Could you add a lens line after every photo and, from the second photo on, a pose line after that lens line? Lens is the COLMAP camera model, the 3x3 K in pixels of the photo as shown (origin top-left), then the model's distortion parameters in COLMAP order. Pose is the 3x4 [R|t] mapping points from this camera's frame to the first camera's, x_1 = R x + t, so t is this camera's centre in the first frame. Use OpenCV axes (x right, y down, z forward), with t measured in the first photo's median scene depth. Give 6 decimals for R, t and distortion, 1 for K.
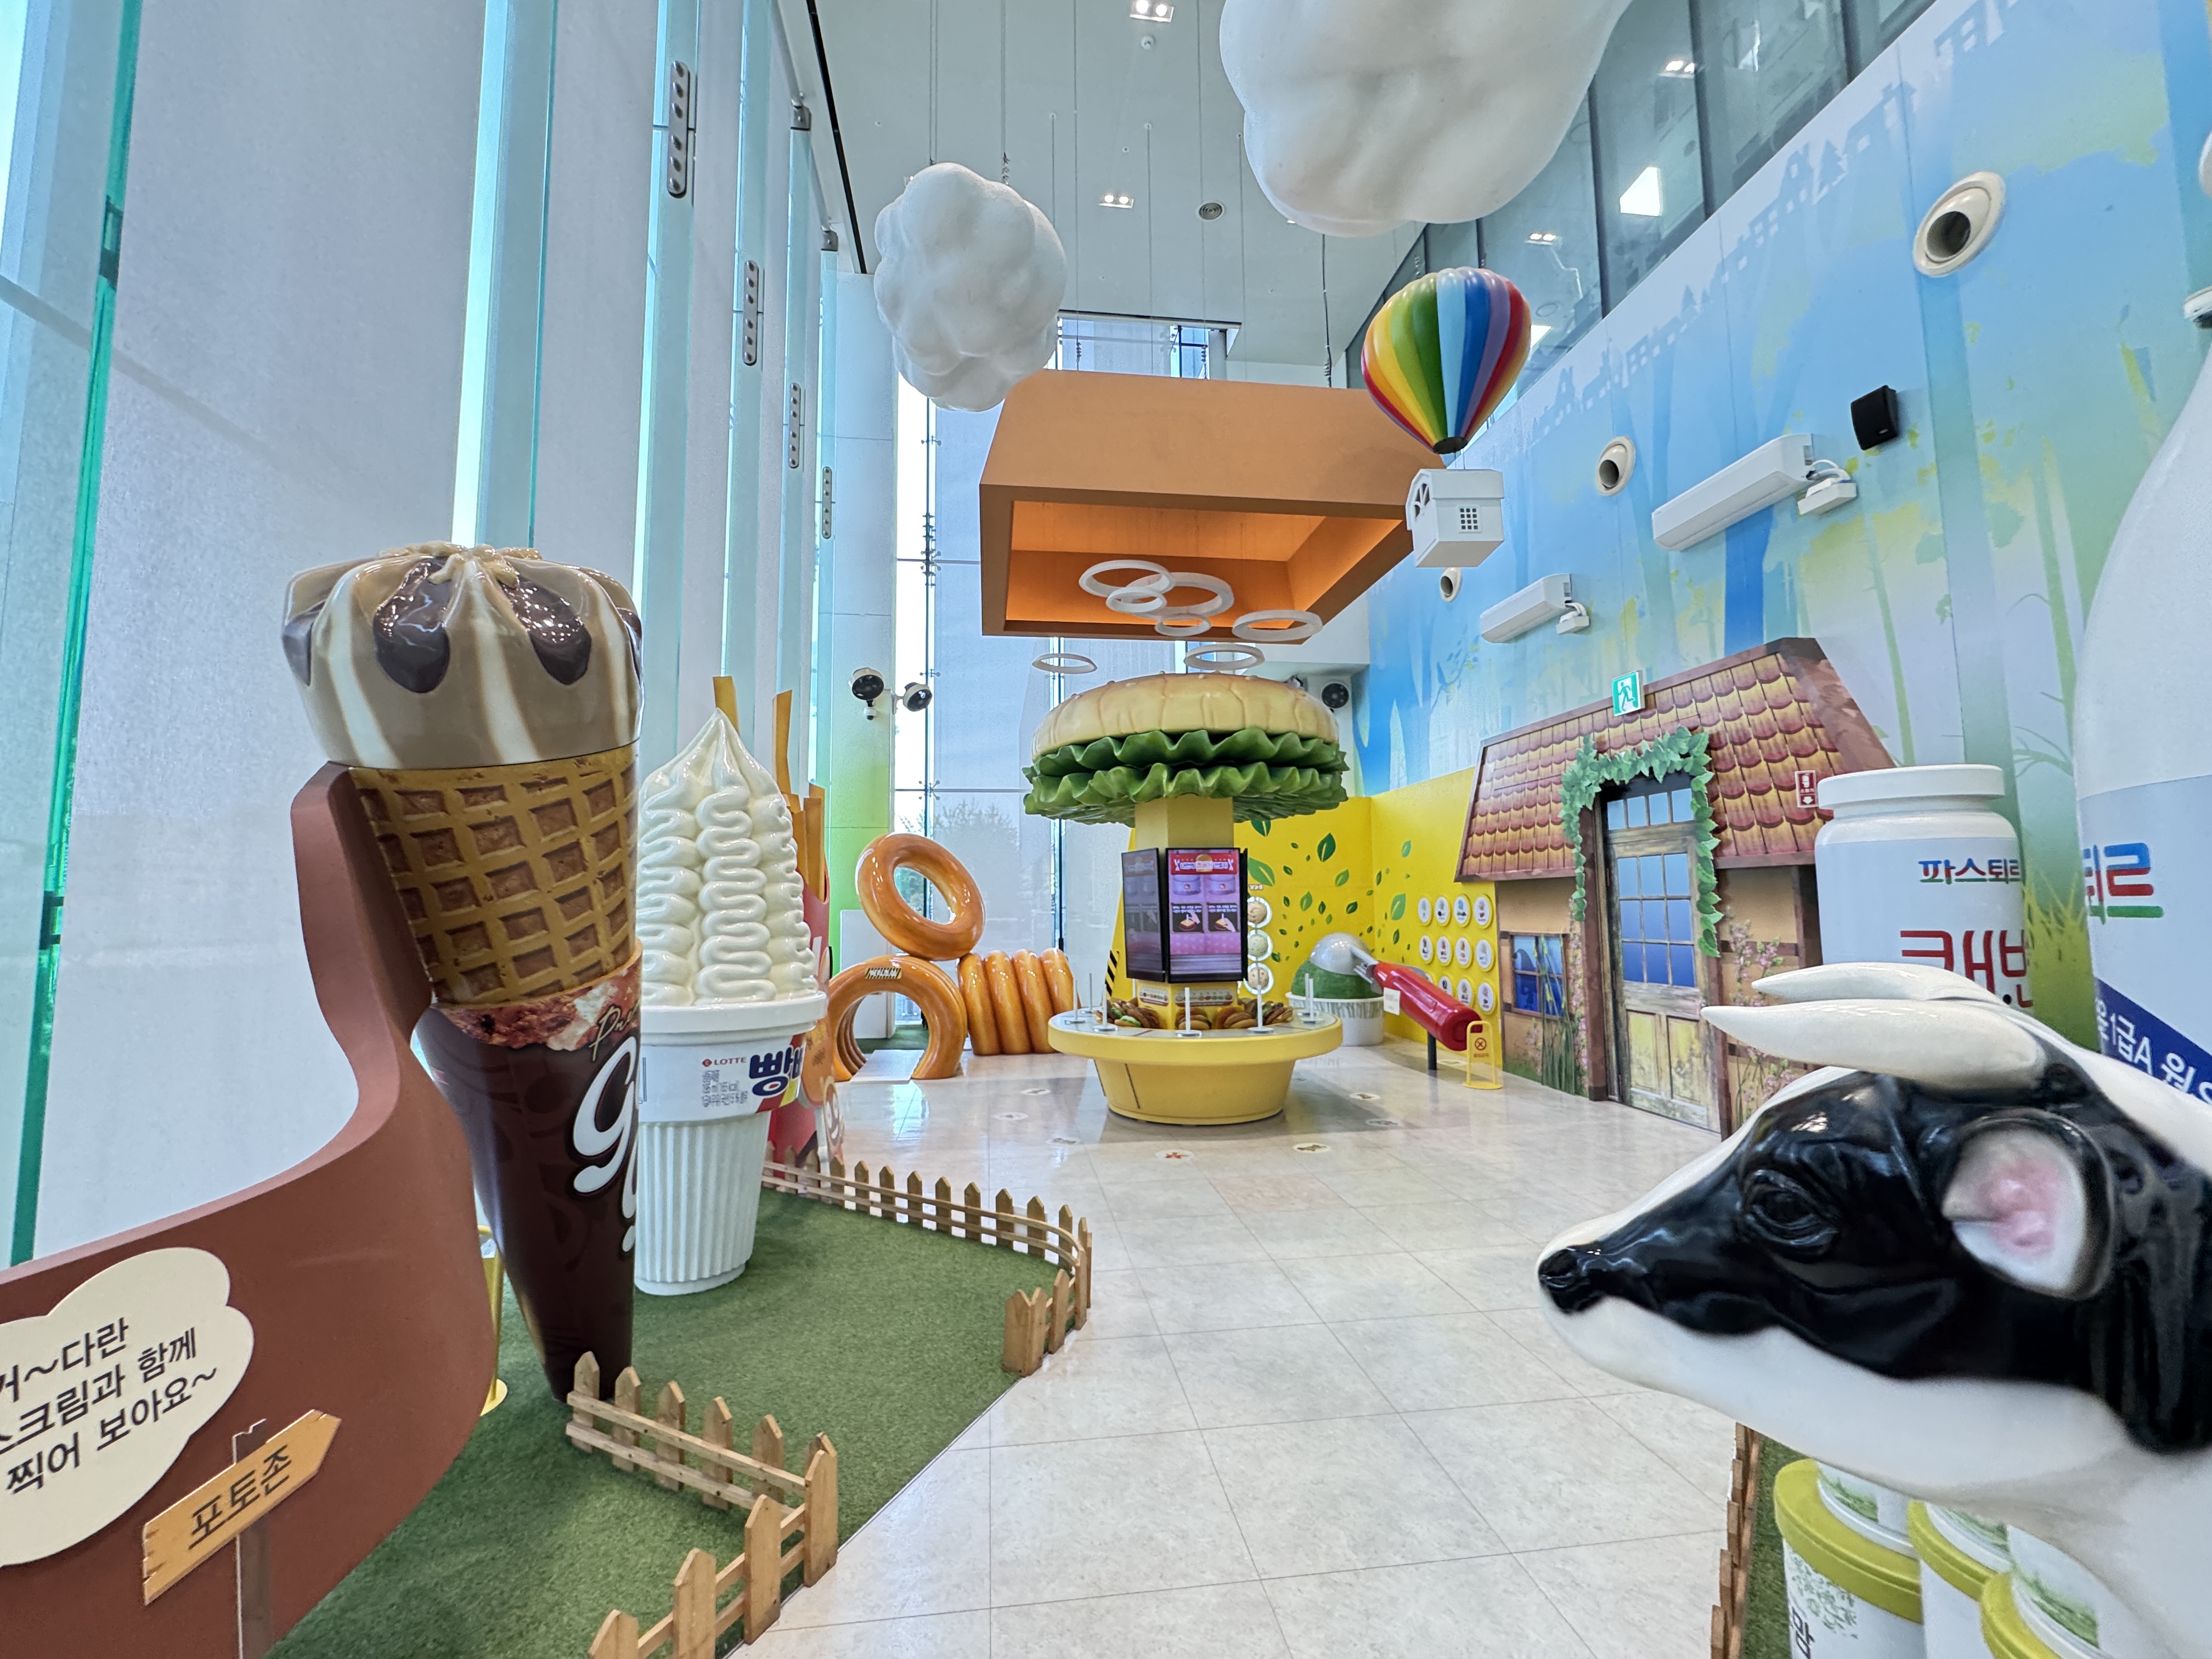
lens RADIAL K [[928.6, 0, 1106.0], [0, 928.6, 829.5], [0, 0, 1]] dist [-0.000020, -0.000004]
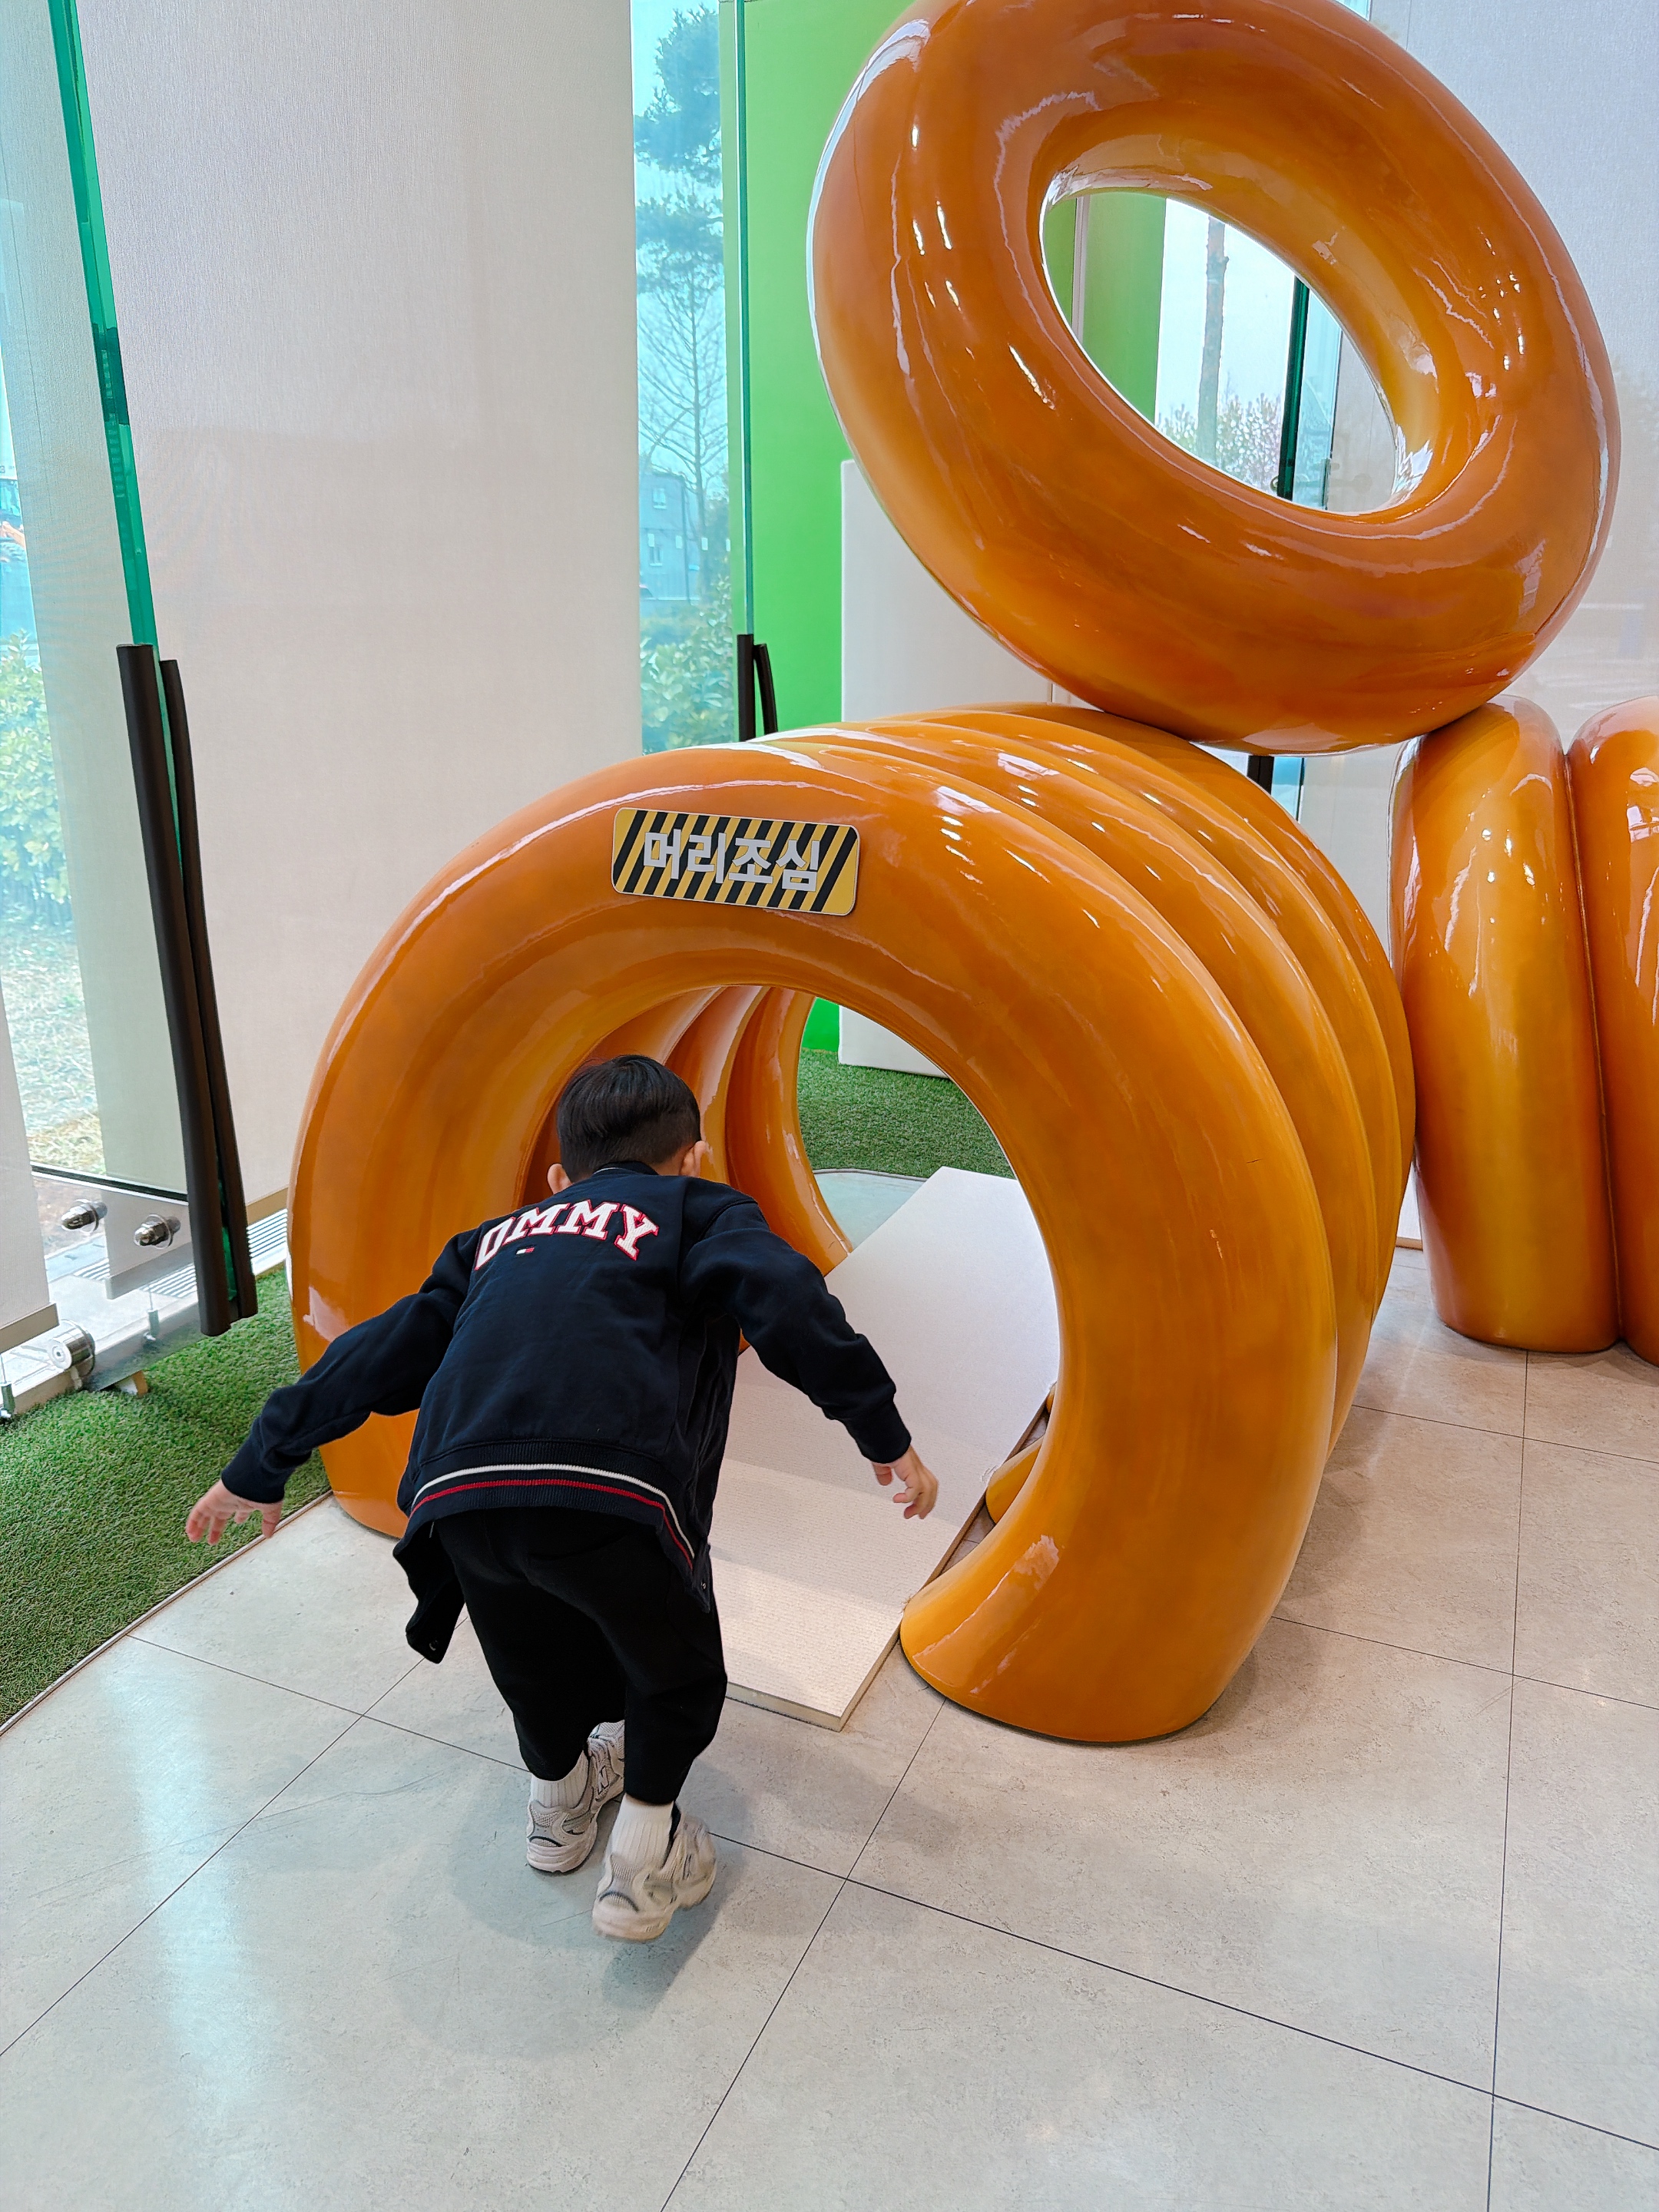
lens RADIAL K [[1592.6, 0, 829.5], [0, 1592.6, 1106.0], [0, 0, 1]] dist [-0.003033, -0.001118]
pose [[0.860360, 0.163430, -0.482775, -0.078961], [0.040886, 0.922016, 0.384986, 0.068473], [0.508044, -0.350966, 0.786584, 0.551385]]
